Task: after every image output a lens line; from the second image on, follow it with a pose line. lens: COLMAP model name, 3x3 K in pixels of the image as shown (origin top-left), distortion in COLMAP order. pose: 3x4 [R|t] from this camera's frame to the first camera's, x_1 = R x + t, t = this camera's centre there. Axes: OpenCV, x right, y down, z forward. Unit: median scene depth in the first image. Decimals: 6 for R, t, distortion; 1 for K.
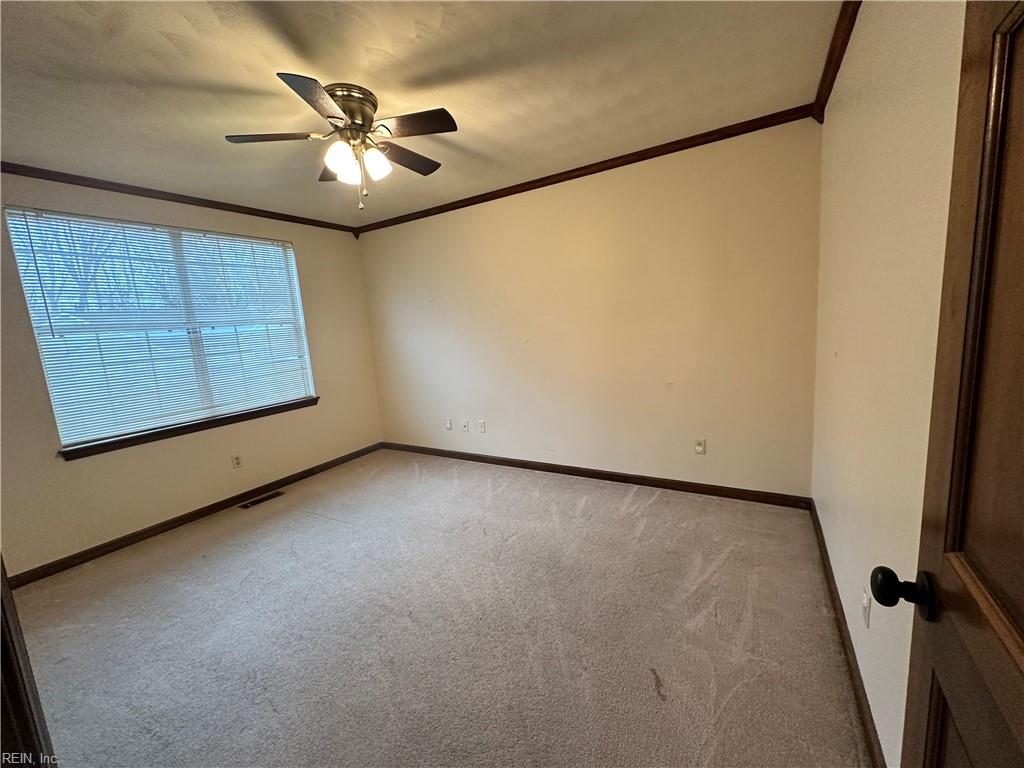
lens RADIAL K [[408.4, 0, 515.1], [0, 408.4, 385.1], [0, 0, 1]] dist [0.004107, -0.000449]
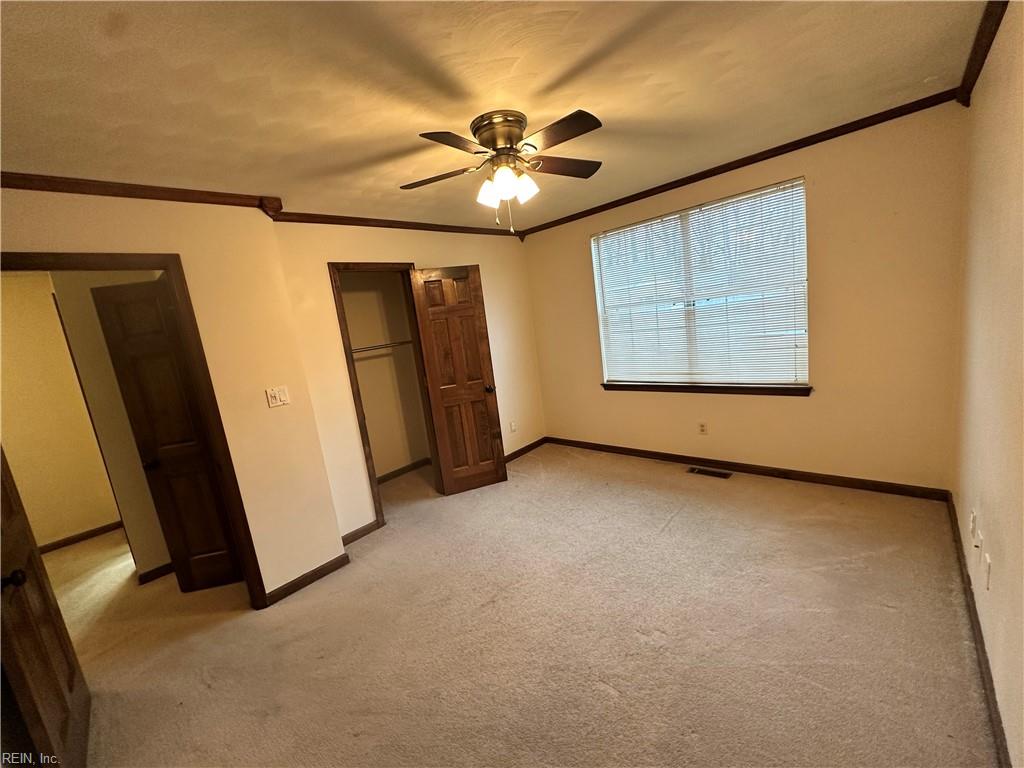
lens RADIAL K [[408.4, 0, 515.6], [0, 408.4, 383.1], [0, 0, 1]] dist [0.004107, -0.000449]
pose [[-0.193874, 0.256535, -0.946891, 0.397775], [-0.006147, 0.964868, 0.262664, -0.208043], [0.981007, 0.056744, -0.185486, 0.738484]]
